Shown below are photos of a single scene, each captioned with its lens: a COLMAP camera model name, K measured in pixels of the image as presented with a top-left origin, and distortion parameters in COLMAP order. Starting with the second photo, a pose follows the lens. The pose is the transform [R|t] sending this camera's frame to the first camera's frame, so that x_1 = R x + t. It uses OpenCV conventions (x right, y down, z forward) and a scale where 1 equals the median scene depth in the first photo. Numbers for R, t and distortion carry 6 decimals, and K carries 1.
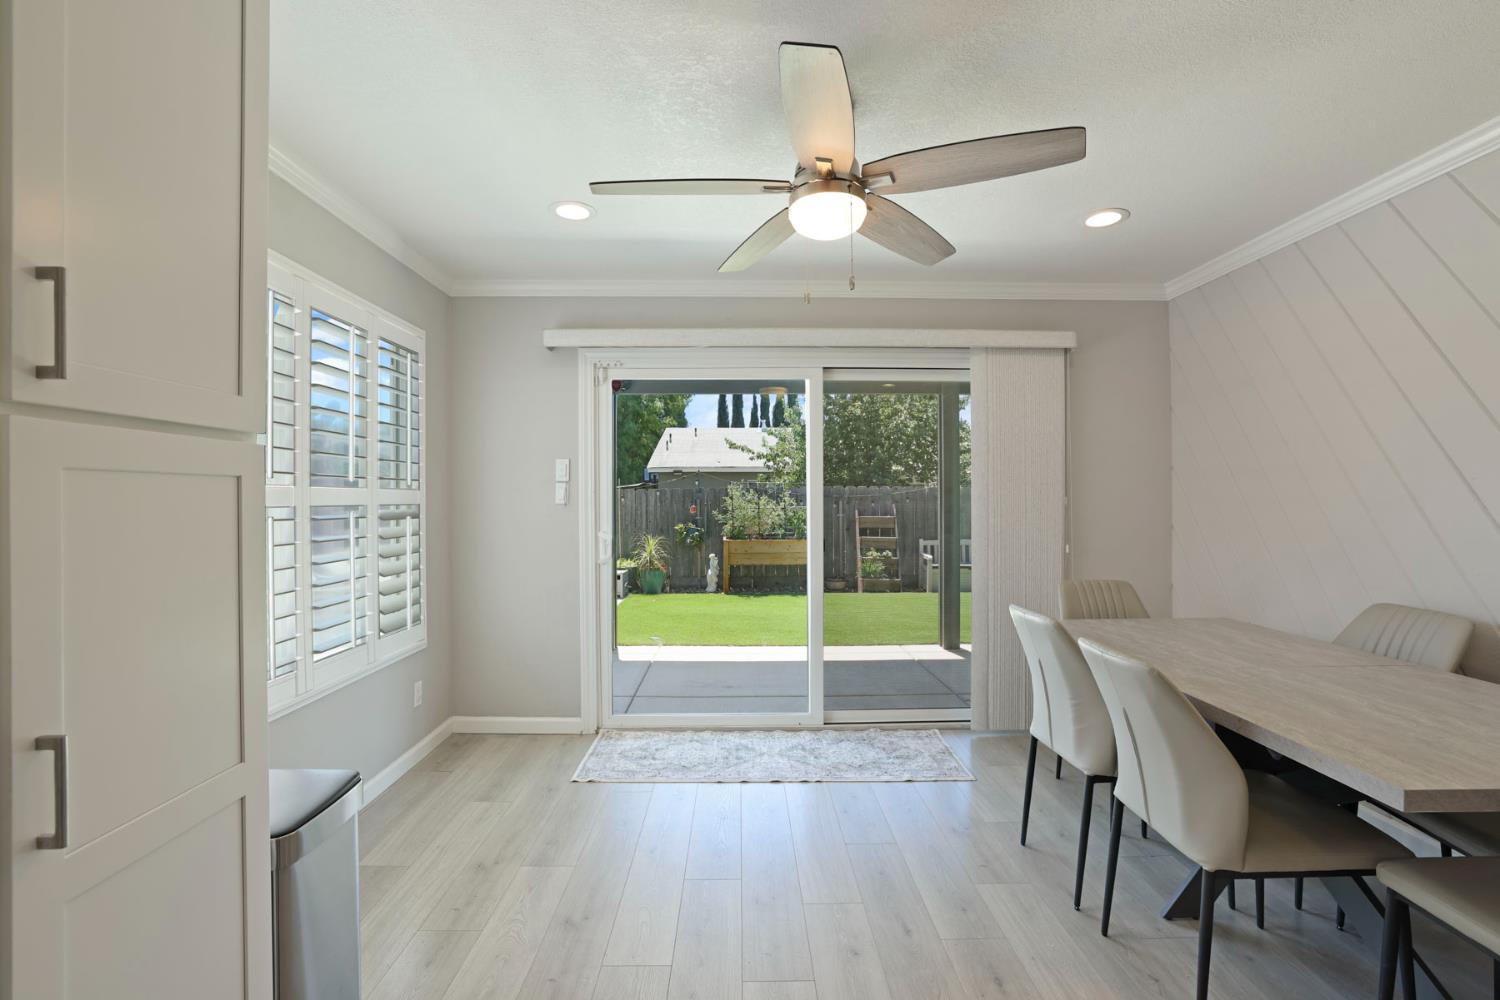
lens RADIAL K [[653.1, 0, 746.6], [0, 653.1, 498.8], [0, 0, 1]] dist [-0.002288, -0.000022]
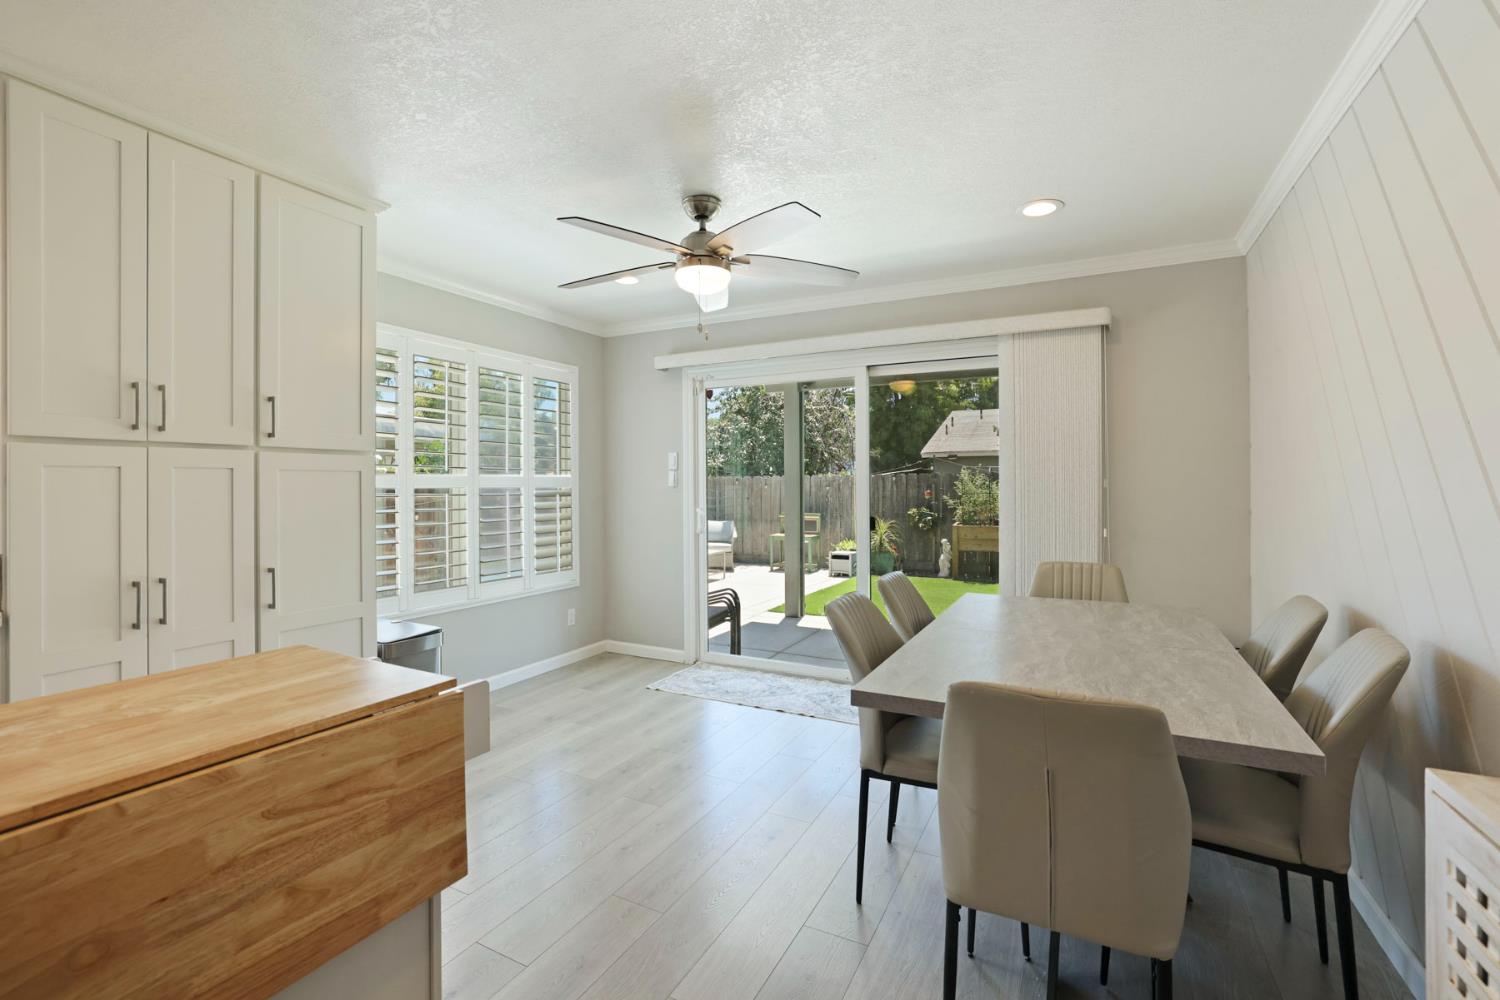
lens RADIAL K [[665.1, 0, 742.5], [0, 665.1, 490.6], [0, 0, 1]] dist [-0.014648, 0.000228]
pose [[0.882009, 0.000304, -0.471232, 0.477066], [0.003966, 0.999960, 0.008069, 0.004286], [0.471215, -0.008986, 0.881972, -0.116472]]
